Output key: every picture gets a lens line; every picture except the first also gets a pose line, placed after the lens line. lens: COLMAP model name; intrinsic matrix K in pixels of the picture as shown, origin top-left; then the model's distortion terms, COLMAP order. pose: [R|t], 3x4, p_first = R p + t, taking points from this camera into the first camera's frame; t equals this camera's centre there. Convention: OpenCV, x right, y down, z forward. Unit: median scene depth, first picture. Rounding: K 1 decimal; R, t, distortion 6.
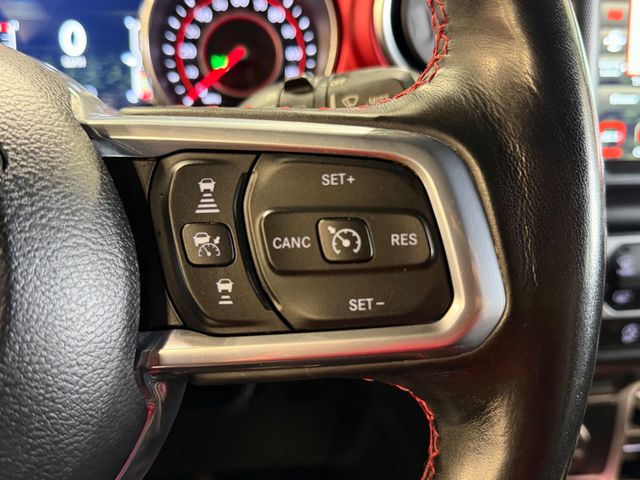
lens RADIAL K [[618.3, 0, 320.0], [0, 618.3, 240.0], [0, 0, 1]] dist [0.001470, -0.000533]
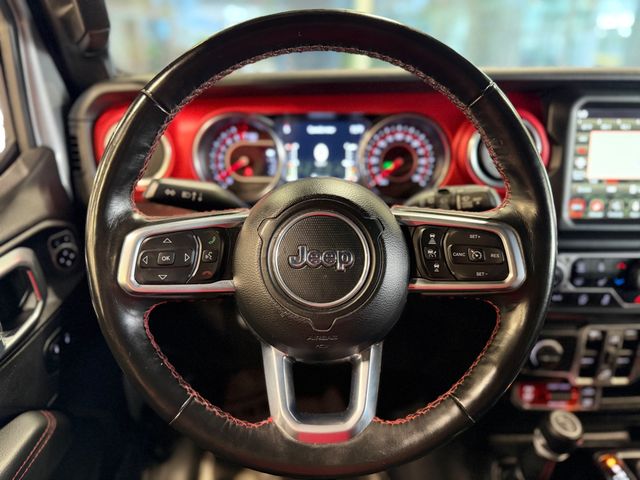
lens RADIAL K [[441.9, 0, 320.0], [0, 441.9, 240.0], [0, 0, 1]] dist [0.022577, -0.008504]
pose [[0.991200, 0.044188, -0.124776, -0.481557], [-0.043871, 0.999023, 0.005291, -0.051605], [0.124888, 0.000230, 0.992171, -1.441702]]
